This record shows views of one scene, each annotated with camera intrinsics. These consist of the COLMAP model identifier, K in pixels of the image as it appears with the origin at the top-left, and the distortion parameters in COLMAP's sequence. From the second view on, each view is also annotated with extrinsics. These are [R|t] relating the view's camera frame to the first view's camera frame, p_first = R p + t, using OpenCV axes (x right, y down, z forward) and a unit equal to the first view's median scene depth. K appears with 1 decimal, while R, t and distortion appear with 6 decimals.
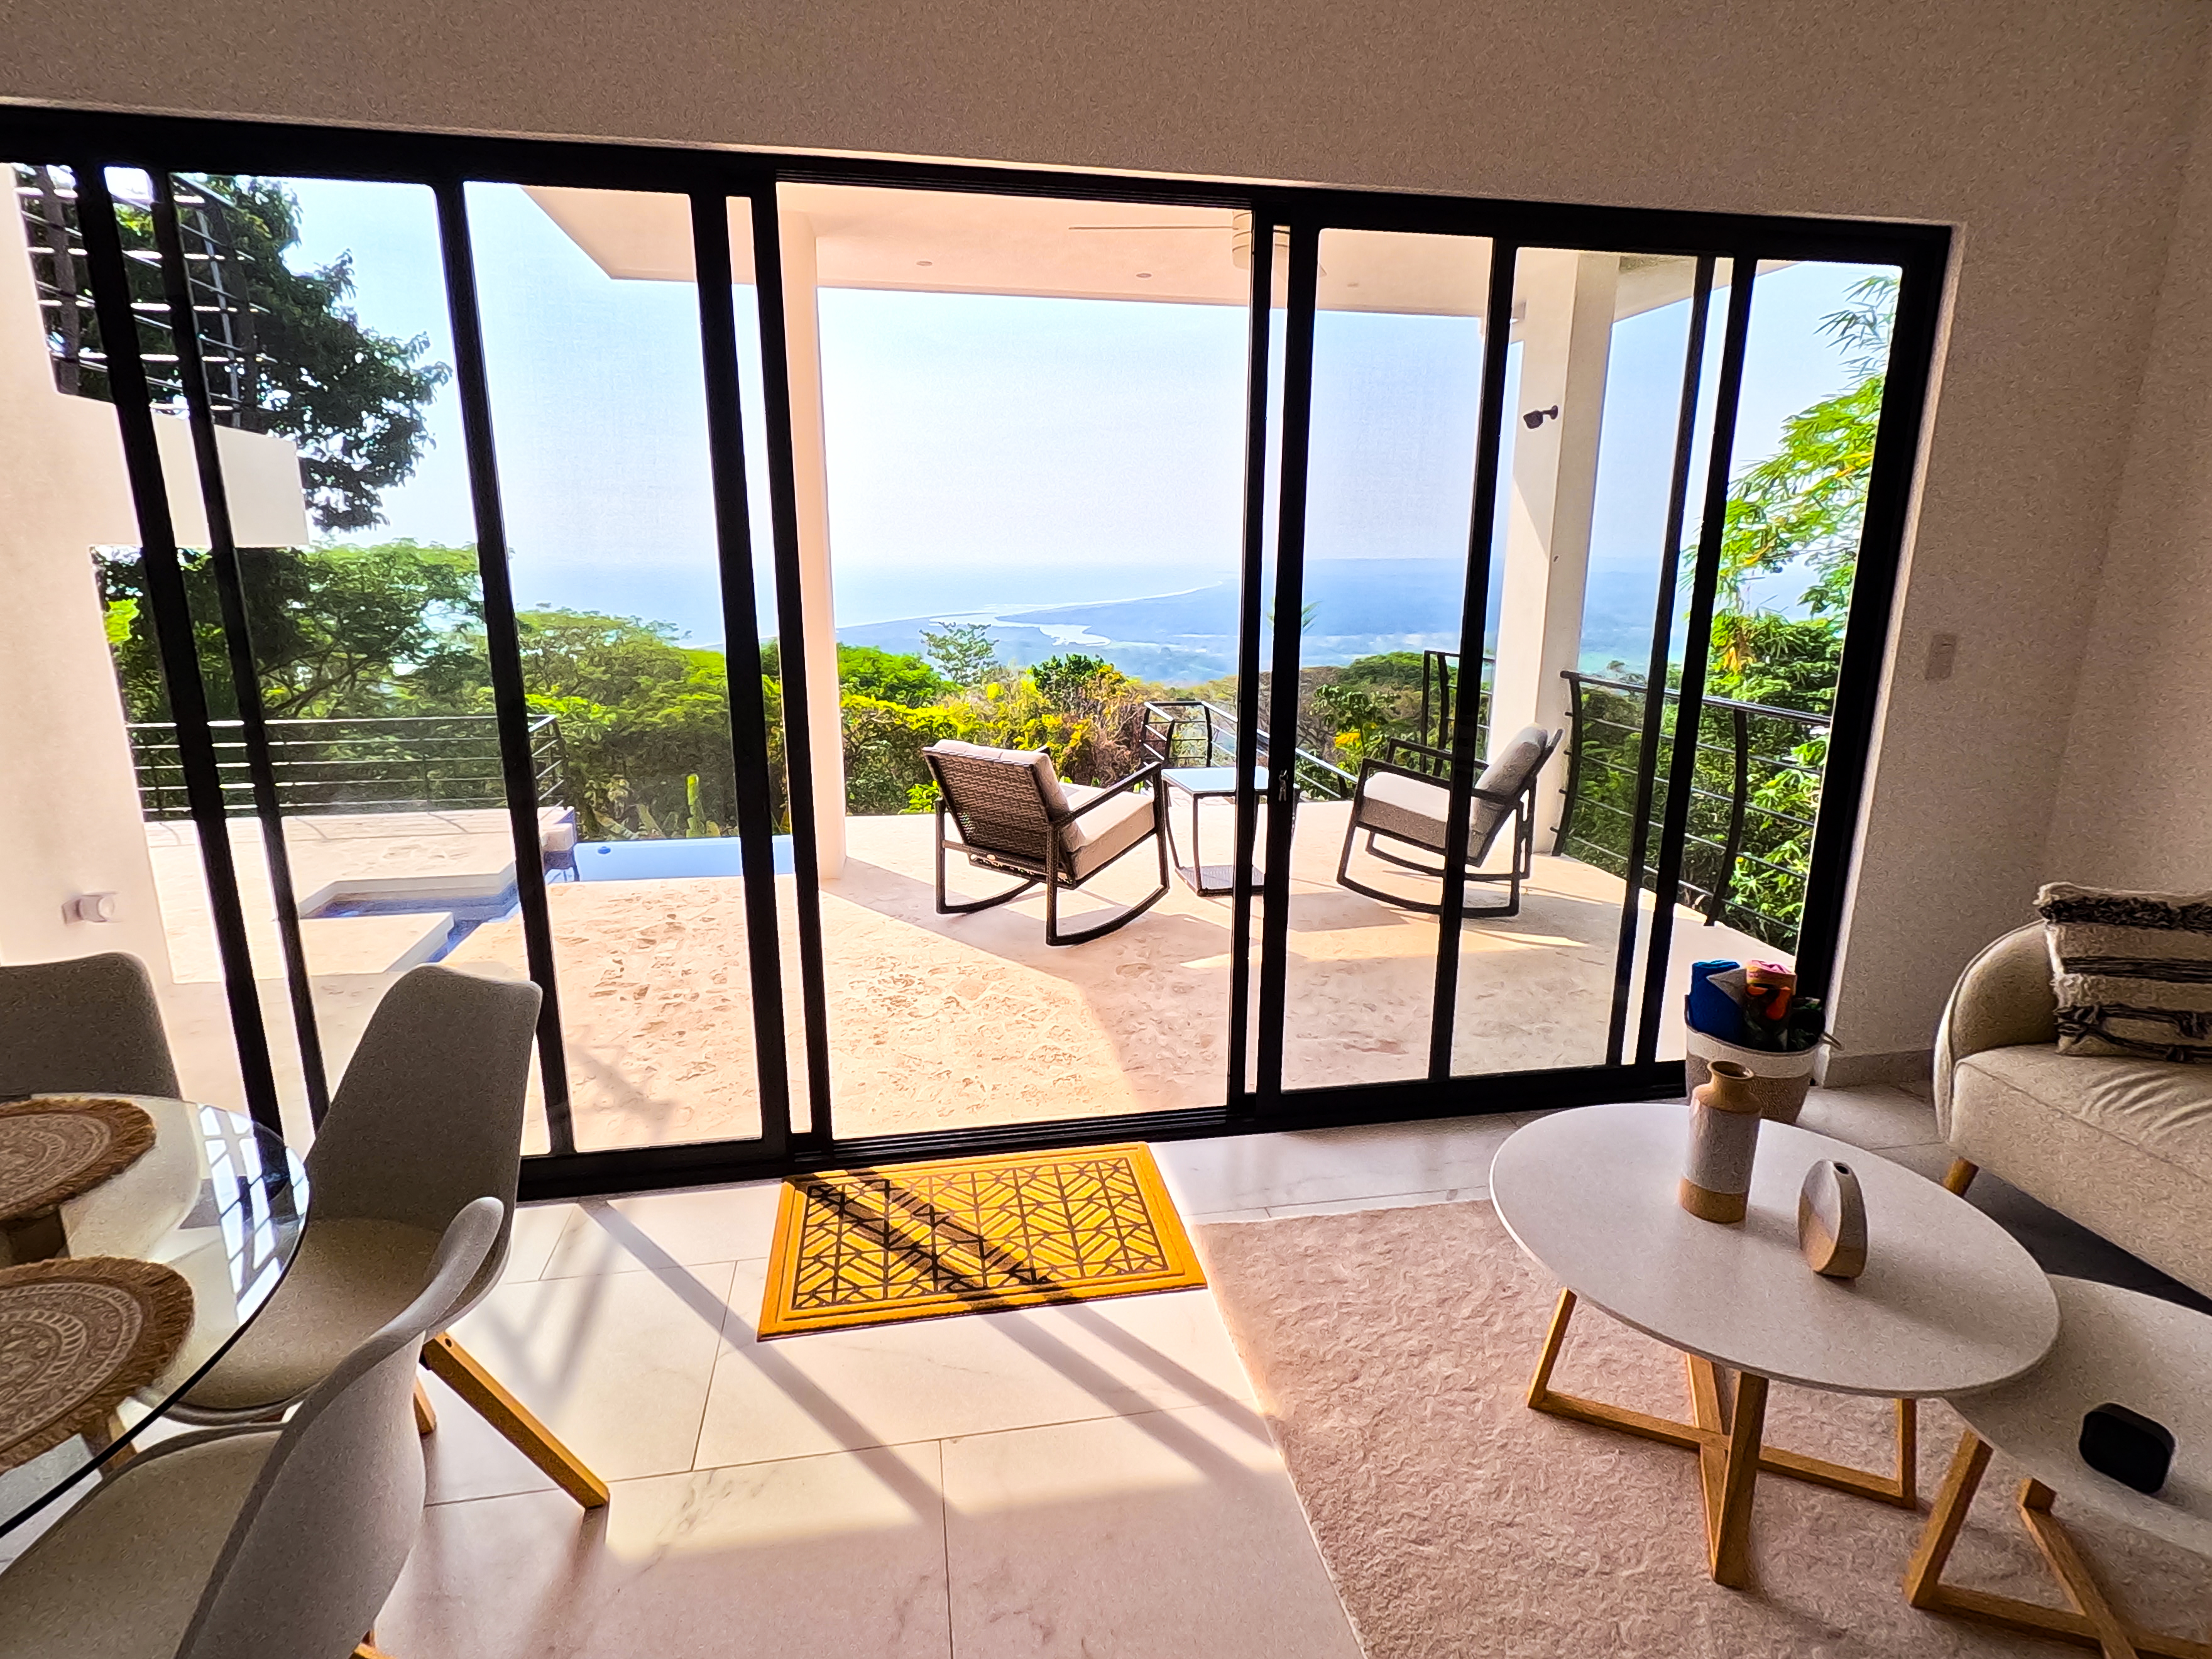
lens RADIAL K [[1157.4, 0, 1107.5], [0, 1157.4, 829.1], [0, 0, 1]] dist [0.013049, -0.009427]
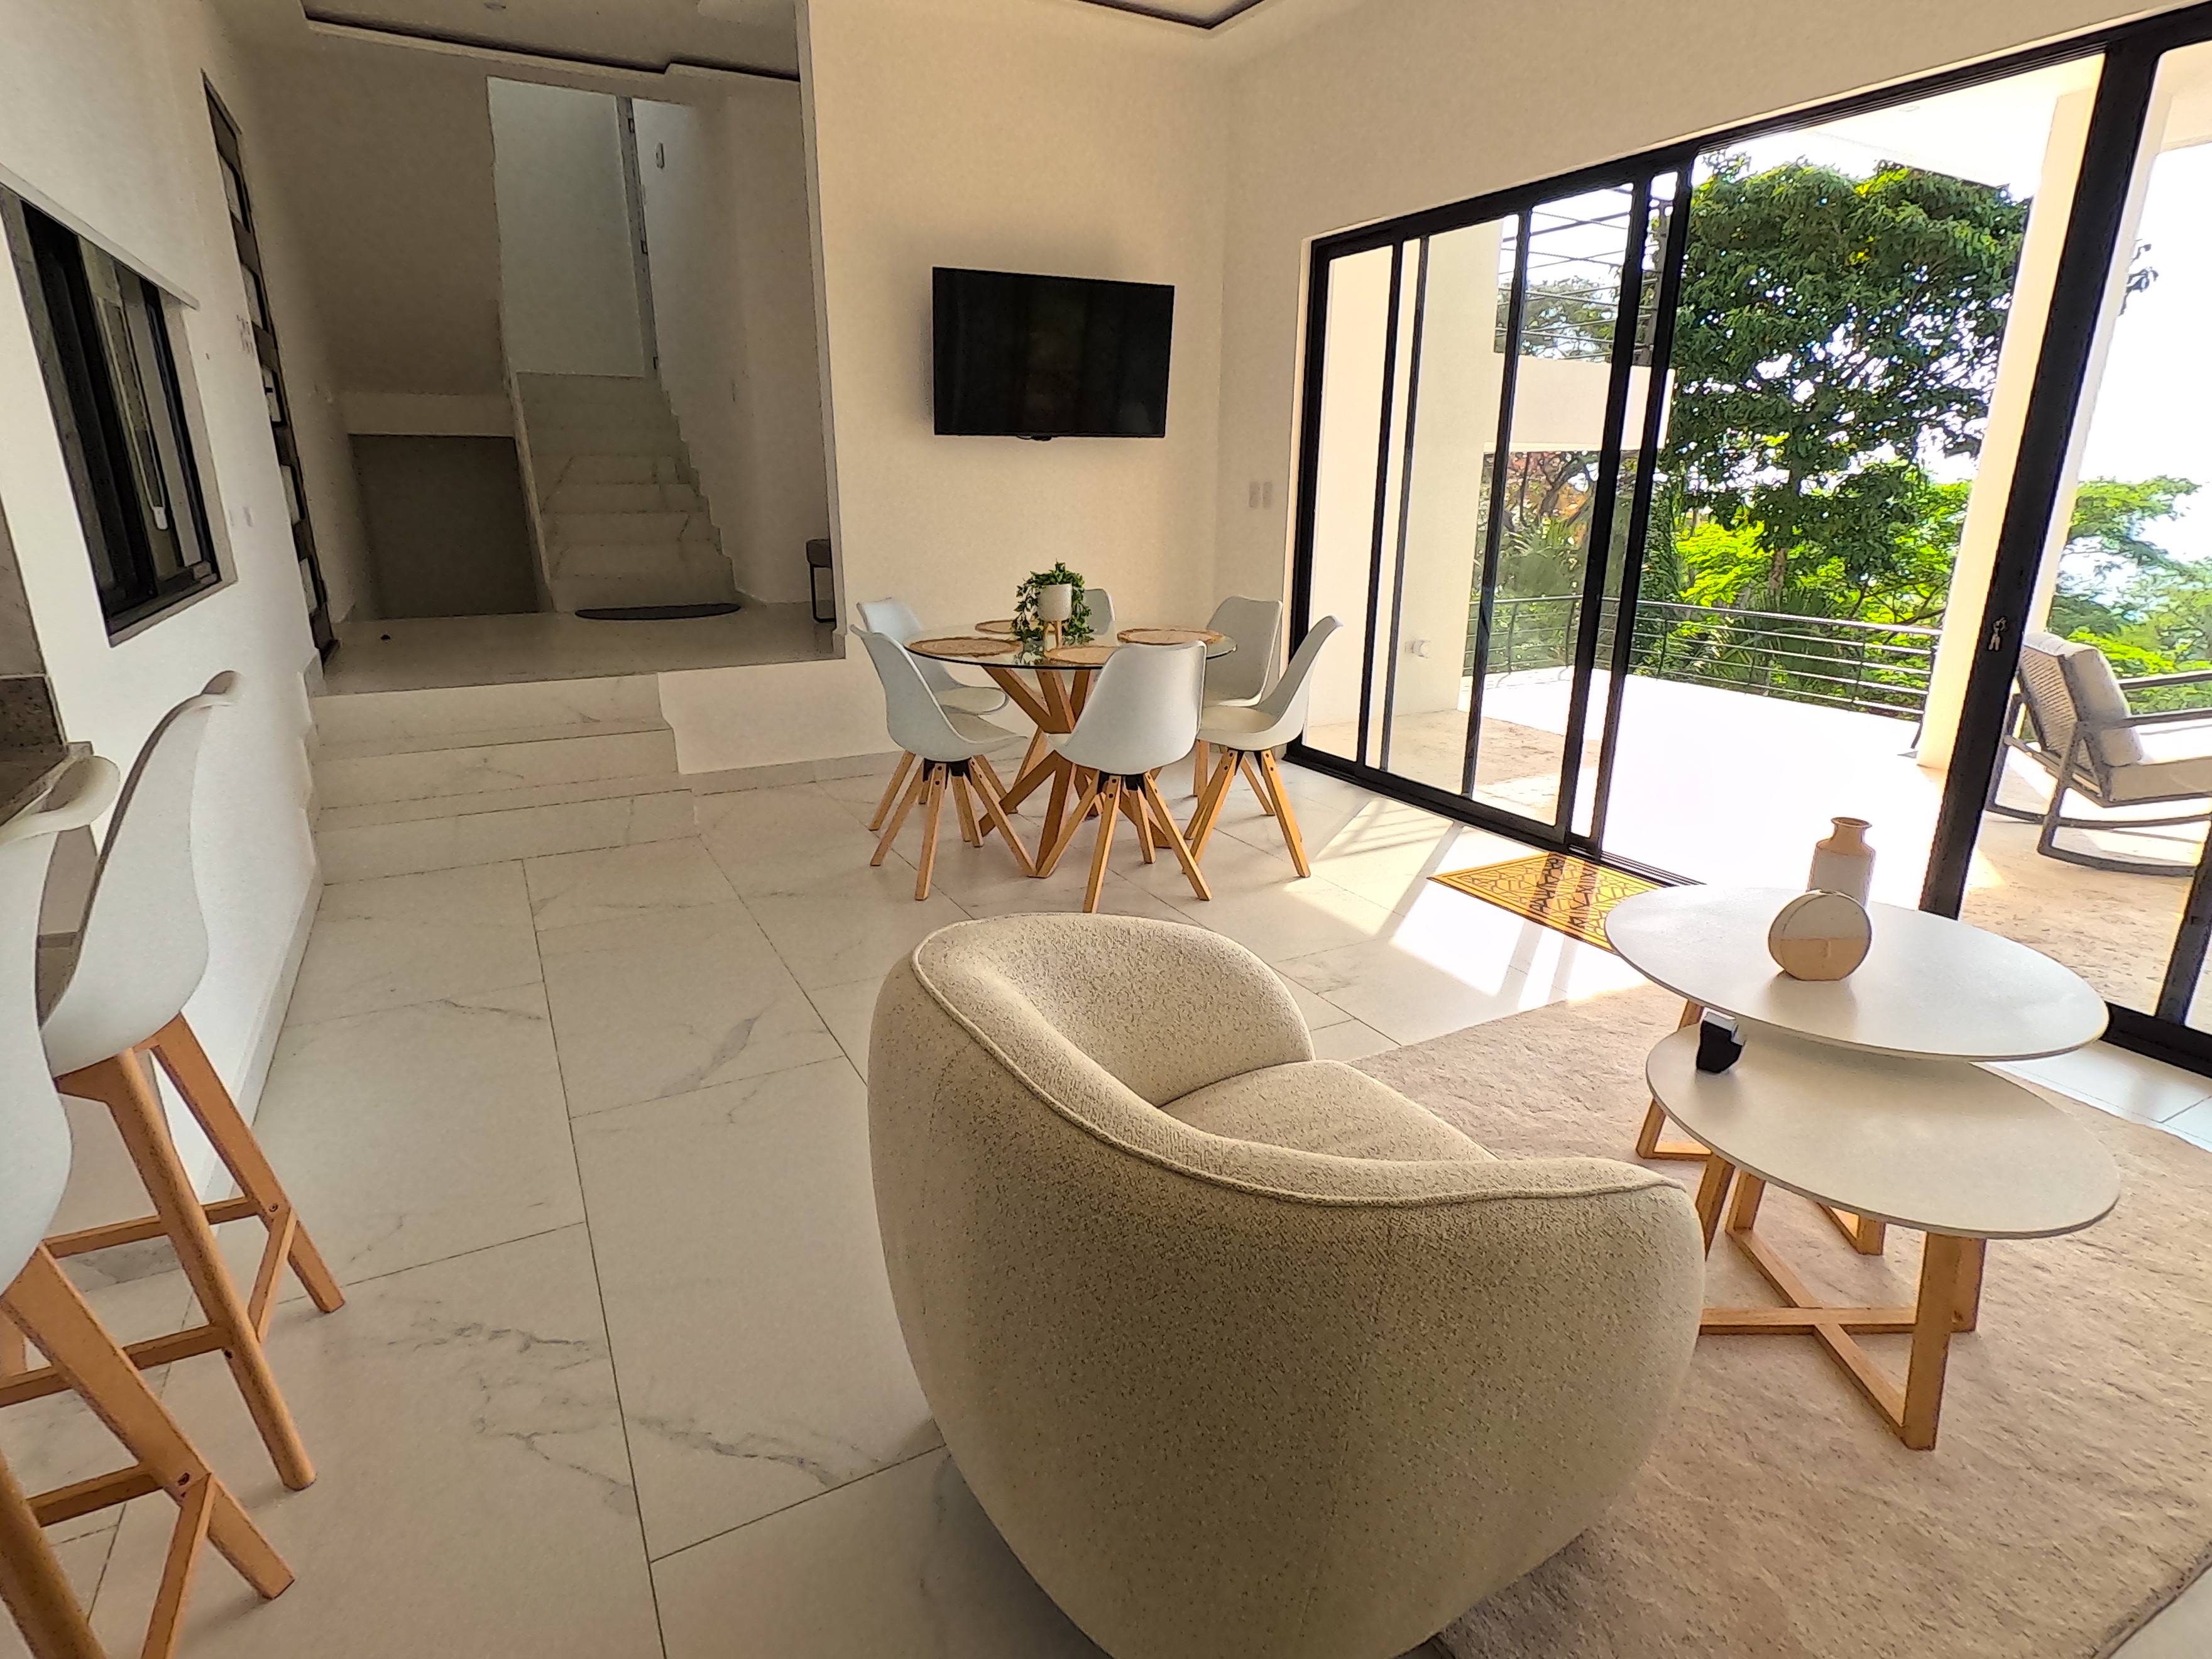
lens RADIAL K [[1157.4, 0, 1107.5], [0, 1157.4, 829.1], [0, 0, 1]] dist [0.013049, -0.009427]
pose [[0.311322, 0.274282, -0.909861, 0.116137], [-0.229732, 0.950766, 0.208007, 0.012140], [0.922118, 0.144268, 0.359006, -0.008720]]
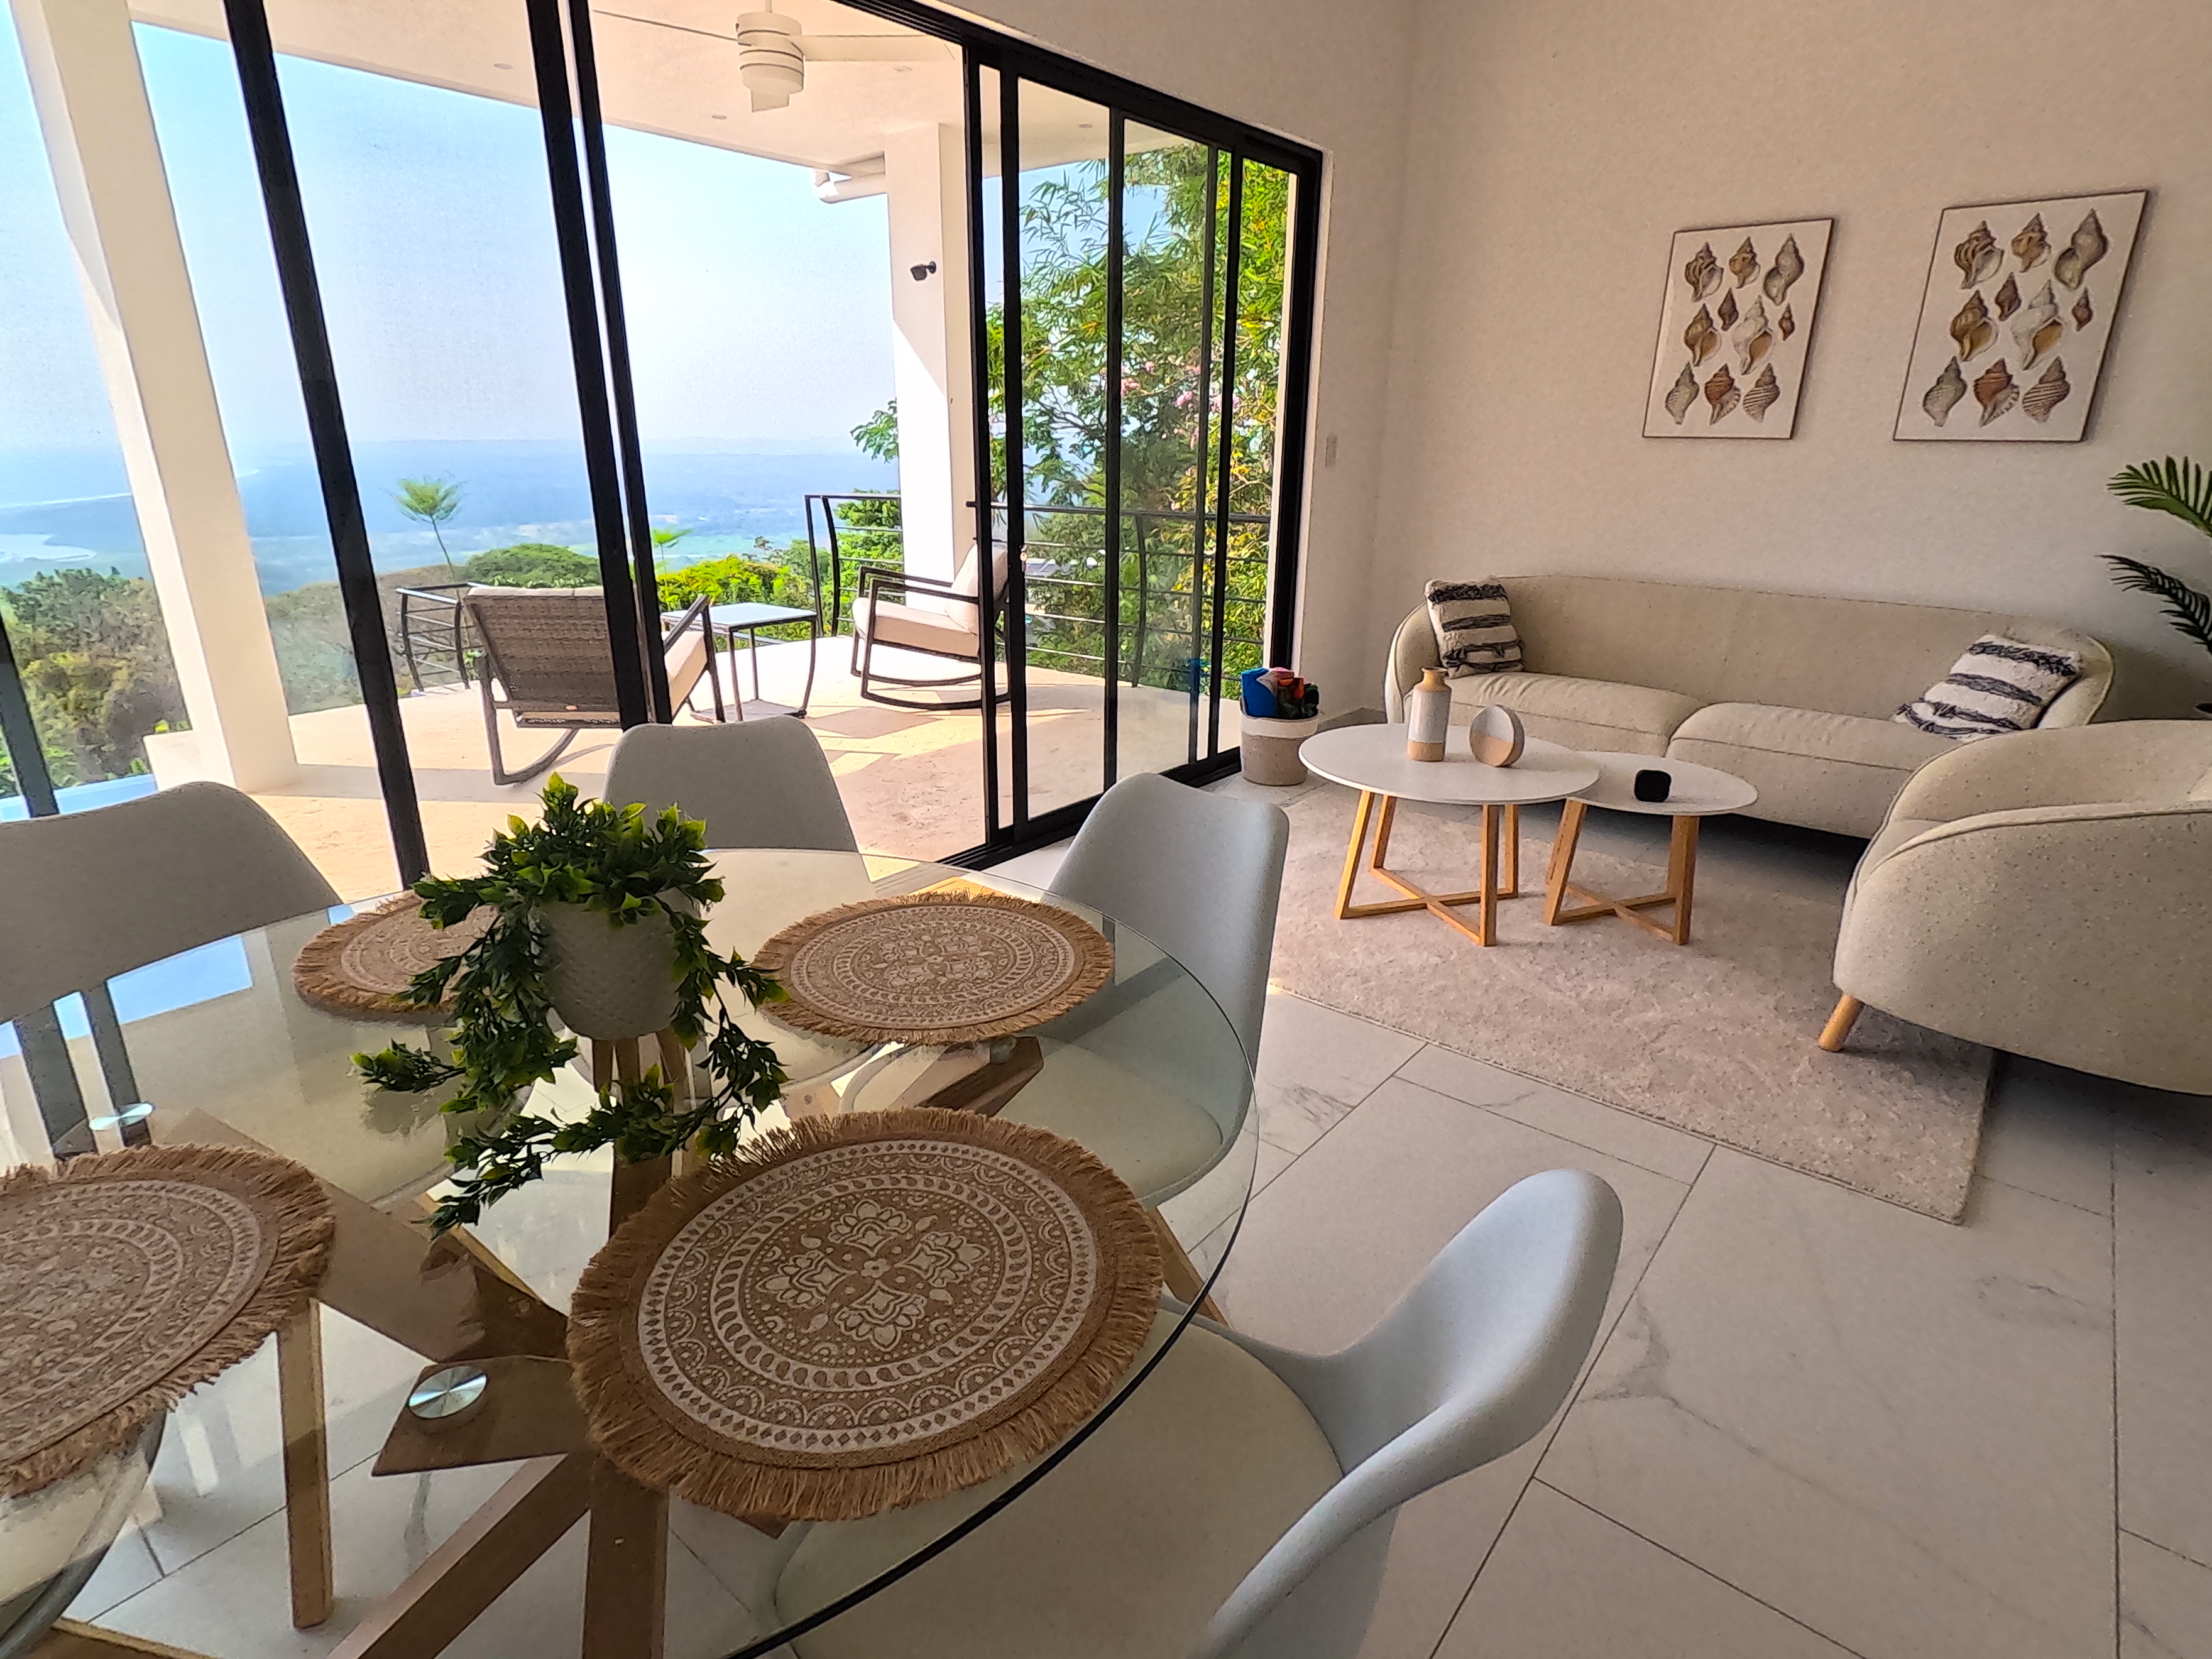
lens RADIAL K [[1162.1, 0, 1108.6], [0, 1162.1, 838.3], [0, 0, 1]] dist [0.006308, -0.008773]
pose [[0.760137, -0.211803, 0.614273, -0.078039], [0.148573, 0.976991, 0.153016, 0.010056], [-0.632548, -0.025049, 0.774116, -0.001454]]
